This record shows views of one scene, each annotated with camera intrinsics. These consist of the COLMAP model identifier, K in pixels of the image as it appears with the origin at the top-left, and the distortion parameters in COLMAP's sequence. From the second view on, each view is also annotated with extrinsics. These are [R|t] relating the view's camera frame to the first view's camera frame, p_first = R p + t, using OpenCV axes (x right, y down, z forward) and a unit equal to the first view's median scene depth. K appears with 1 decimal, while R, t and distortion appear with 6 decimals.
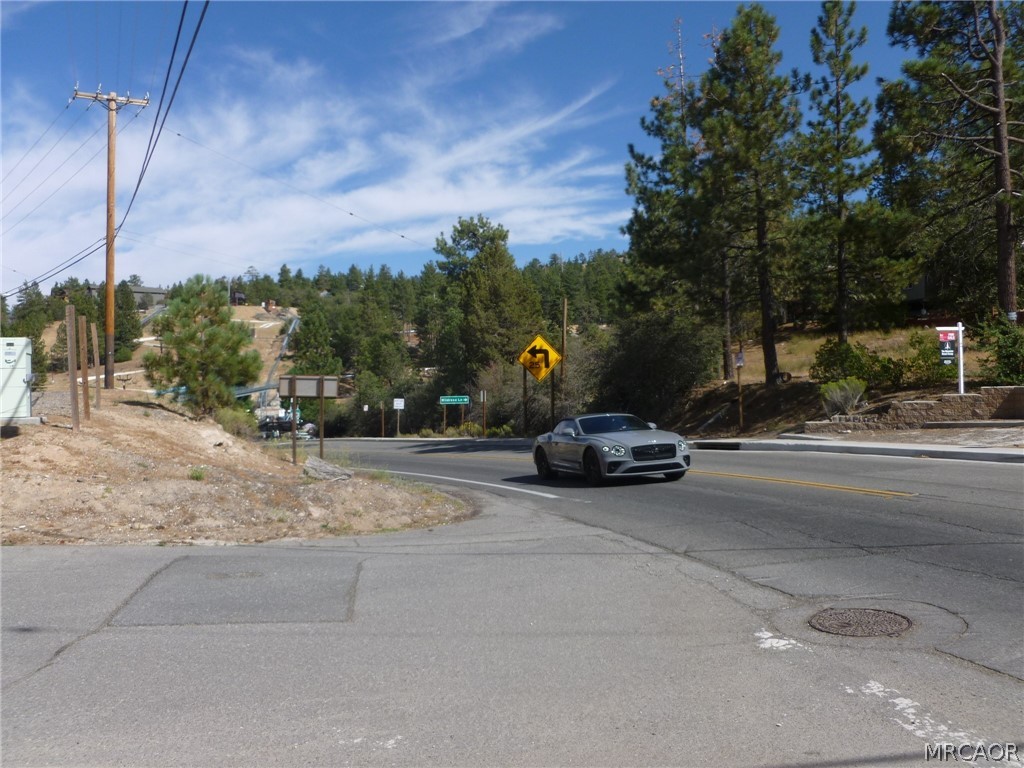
lens RADIAL K [[866.1, 0, 507.5], [0, 866.1, 384.8], [0, 0, 1]] dist [-0.044193, 0.015017]
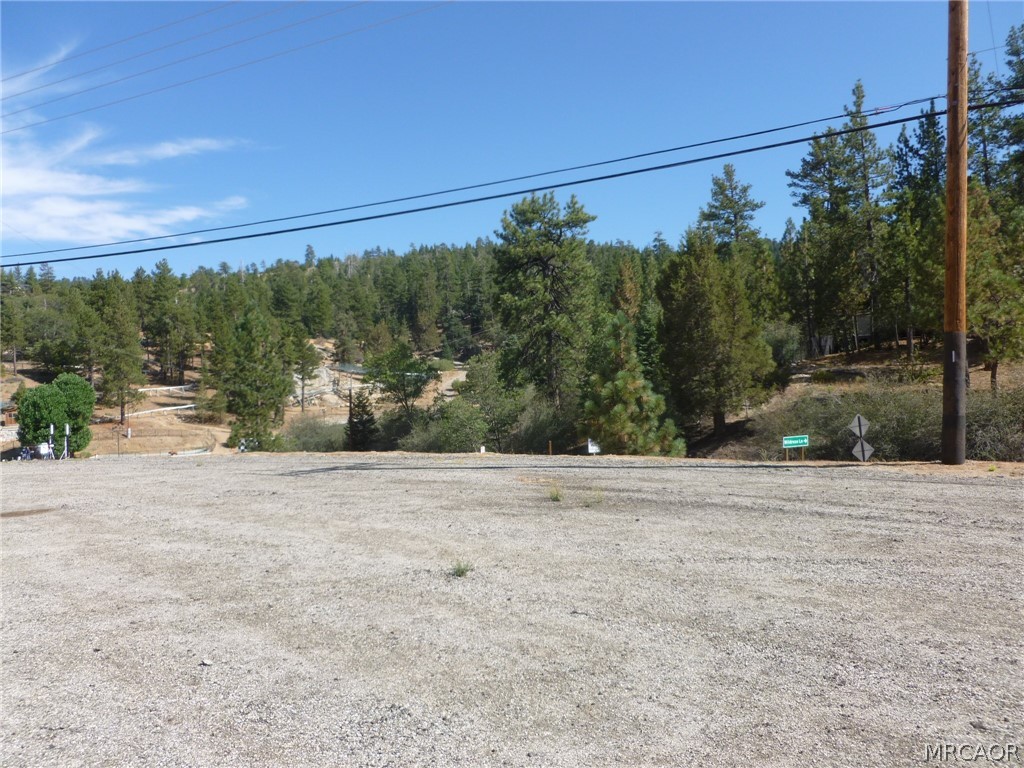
lens RADIAL K [[866.1, 0, 510.1], [0, 866.1, 383.4], [0, 0, 1]] dist [-0.044193, 0.015017]
pose [[0.913941, -0.000928, 0.405846, -0.118686], [0.009156, 0.999790, -0.018334, -0.003983], [-0.405744, 0.020472, 0.913757, 0.098783]]
